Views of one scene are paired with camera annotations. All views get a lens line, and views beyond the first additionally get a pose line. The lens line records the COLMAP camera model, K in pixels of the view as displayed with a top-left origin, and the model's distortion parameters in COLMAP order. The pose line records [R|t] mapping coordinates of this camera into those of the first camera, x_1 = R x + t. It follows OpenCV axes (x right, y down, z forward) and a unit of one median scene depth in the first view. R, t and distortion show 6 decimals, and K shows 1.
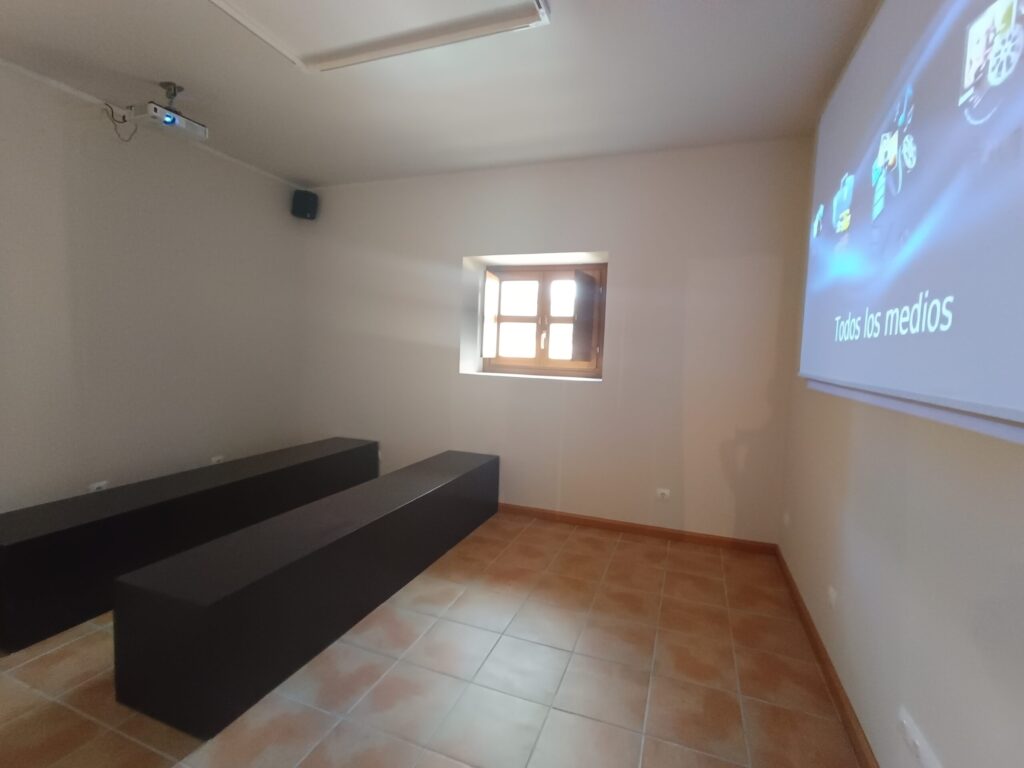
lens RADIAL K [[481.4, 0, 519.7], [0, 481.4, 385.7], [0, 0, 1]] dist [0.006374, -0.002587]
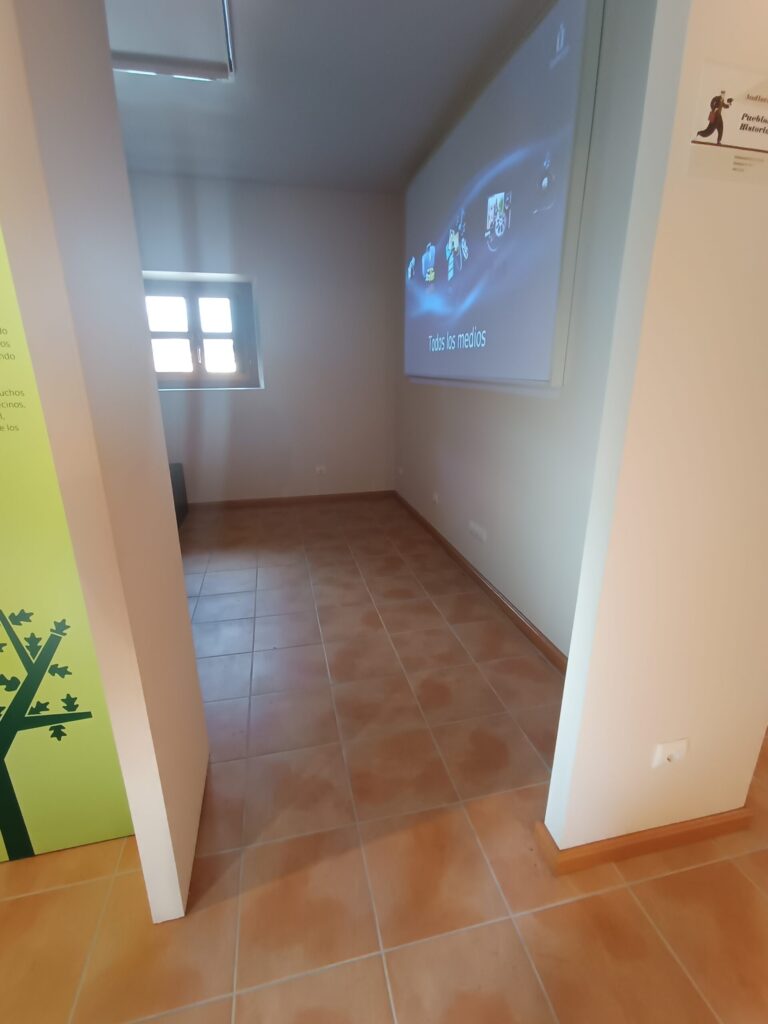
lens RADIAL K [[481.4, 0, 382.7], [0, 481.4, 510.4], [0, 0, 1]] dist [0.006374, -0.002587]
pose [[0.847917, -0.191475, 0.494343, -0.526908], [0.075490, 0.966602, 0.244912, 0.027987], [-0.524727, -0.170347, 0.834052, -0.518465]]
